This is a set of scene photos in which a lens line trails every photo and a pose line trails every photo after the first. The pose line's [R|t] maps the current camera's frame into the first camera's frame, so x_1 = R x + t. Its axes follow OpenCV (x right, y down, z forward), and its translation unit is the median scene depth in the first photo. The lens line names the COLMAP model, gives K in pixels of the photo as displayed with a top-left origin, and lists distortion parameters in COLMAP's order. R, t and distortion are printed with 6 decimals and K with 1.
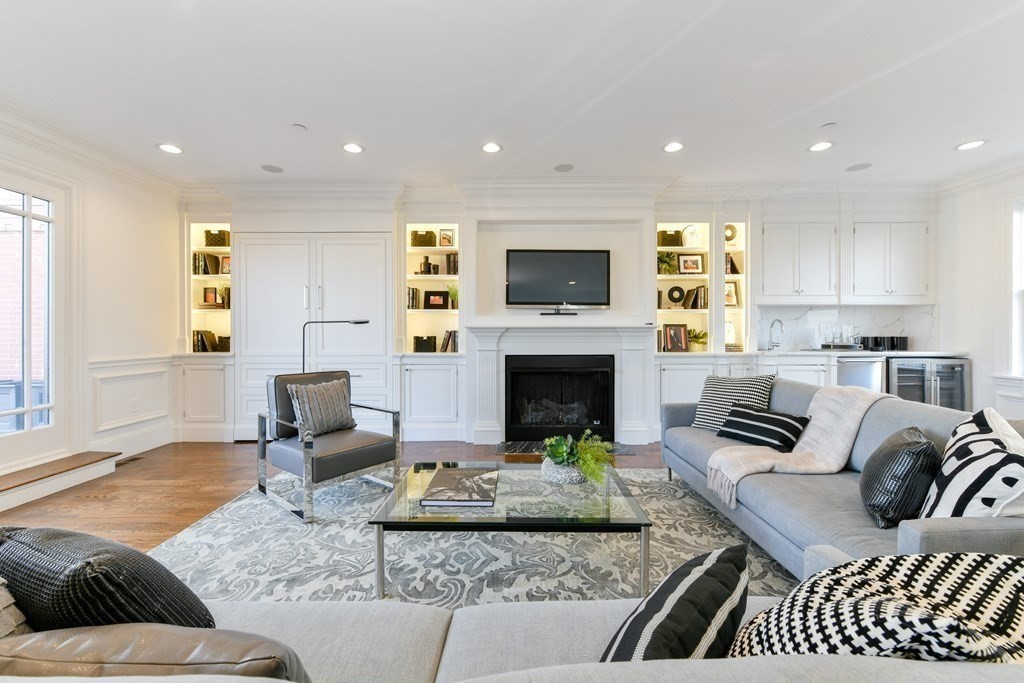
lens RADIAL K [[404.9, 0, 508.0], [0, 404.9, 335.8], [0, 0, 1]] dist [0.004915, 0.000260]
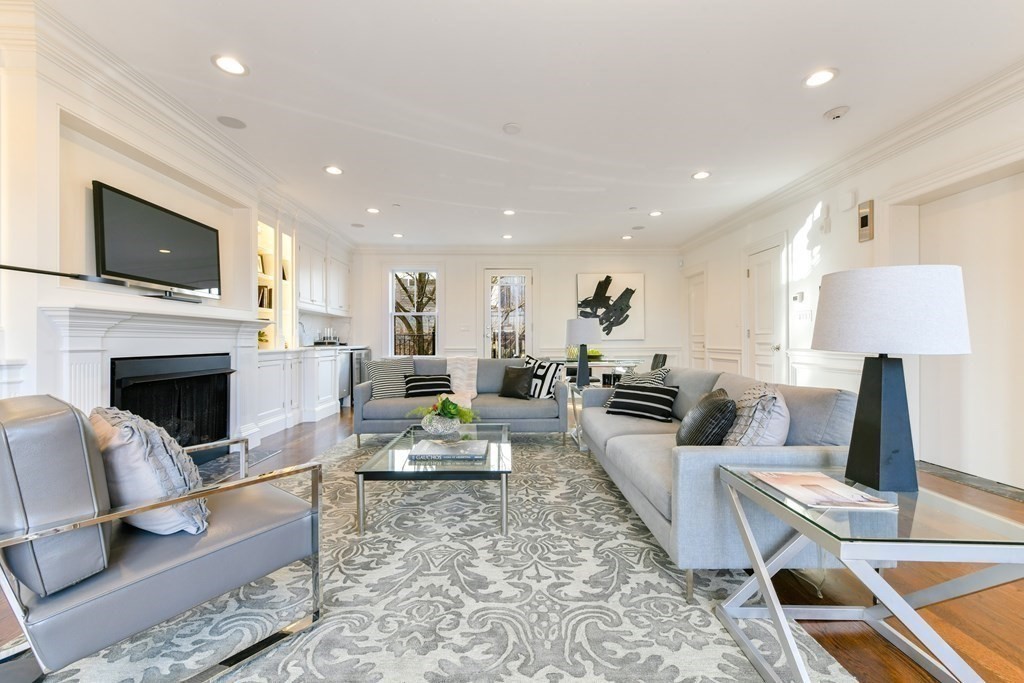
lens RADIAL K [[404.9, 0, 516.4], [0, 404.9, 344.2], [0, 0, 1]] dist [0.004915, 0.000260]
pose [[-0.047135, -0.005969, 0.998871, -0.613920], [0.001302, 0.999981, 0.006037, 0.022862], [-0.998888, 0.001585, -0.047127, 0.405449]]
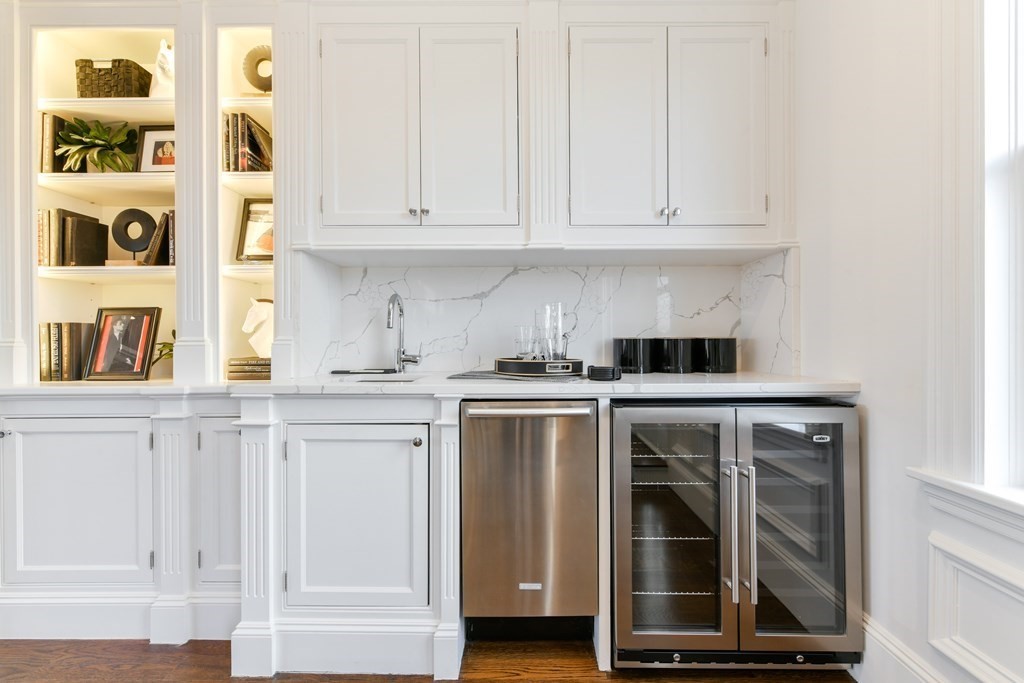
lens RADIAL K [[404.9, 0, 519.0], [0, 404.9, 341.5], [0, 0, 1]] dist [0.004915, 0.000260]
pose [[0.999990, -0.003888, -0.002176, 0.803791], [0.003892, 0.999991, 0.001639, 0.004356], [0.002170, -0.001647, 0.999996, 0.632524]]
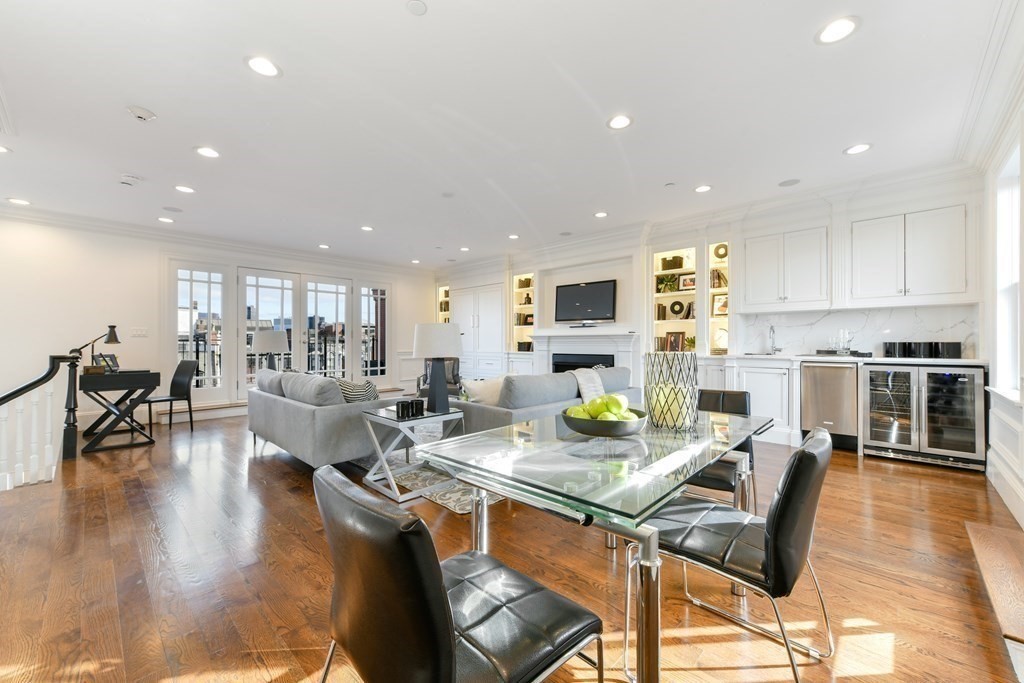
lens RADIAL K [[404.9, 0, 515.6], [0, 404.9, 339.2], [0, 0, 1]] dist [0.004915, 0.000260]
pose [[0.727749, -0.005226, -0.685823, 0.928276], [-0.000241, 0.999969, -0.007875, 0.003296], [0.685843, 0.005896, 0.727725, -0.235820]]
